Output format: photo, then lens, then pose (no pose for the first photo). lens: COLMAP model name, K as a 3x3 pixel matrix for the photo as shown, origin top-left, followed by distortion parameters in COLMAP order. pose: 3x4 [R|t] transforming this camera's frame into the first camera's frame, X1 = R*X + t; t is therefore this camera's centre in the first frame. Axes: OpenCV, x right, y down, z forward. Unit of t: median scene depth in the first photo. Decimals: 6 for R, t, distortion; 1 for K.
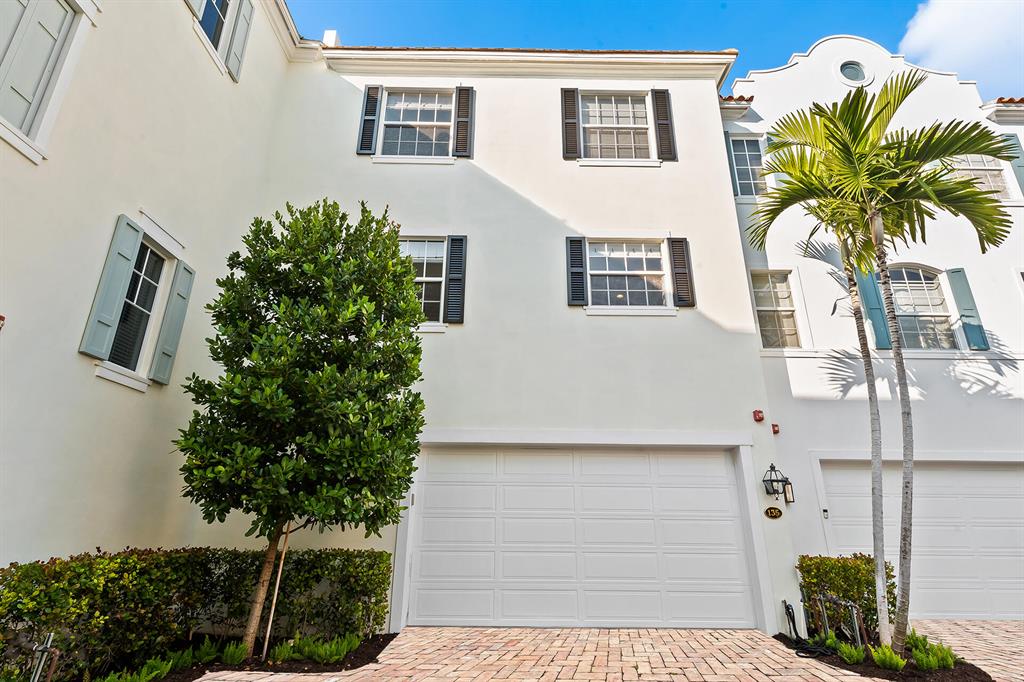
lens RADIAL K [[516.8, 0, 511.8], [0, 516.8, 337.8], [0, 0, 1]] dist [0.028457, 0.000635]
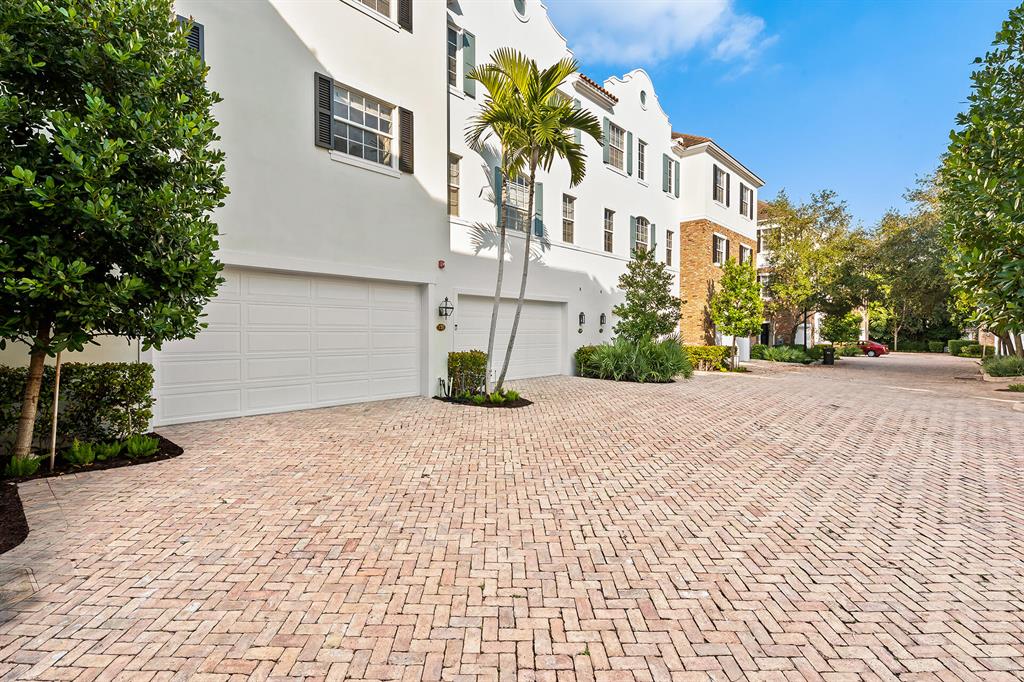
lens RADIAL K [[483.0, 0, 511.5], [0, 483.0, 340.3], [0, 0, 1]] dist [0.011253, -0.000701]
pose [[0.688032, -0.016664, 0.725489, -0.345938], [-0.240054, 0.938226, 0.249211, -0.031073], [-0.684826, -0.345621, 0.641529, -0.063831]]
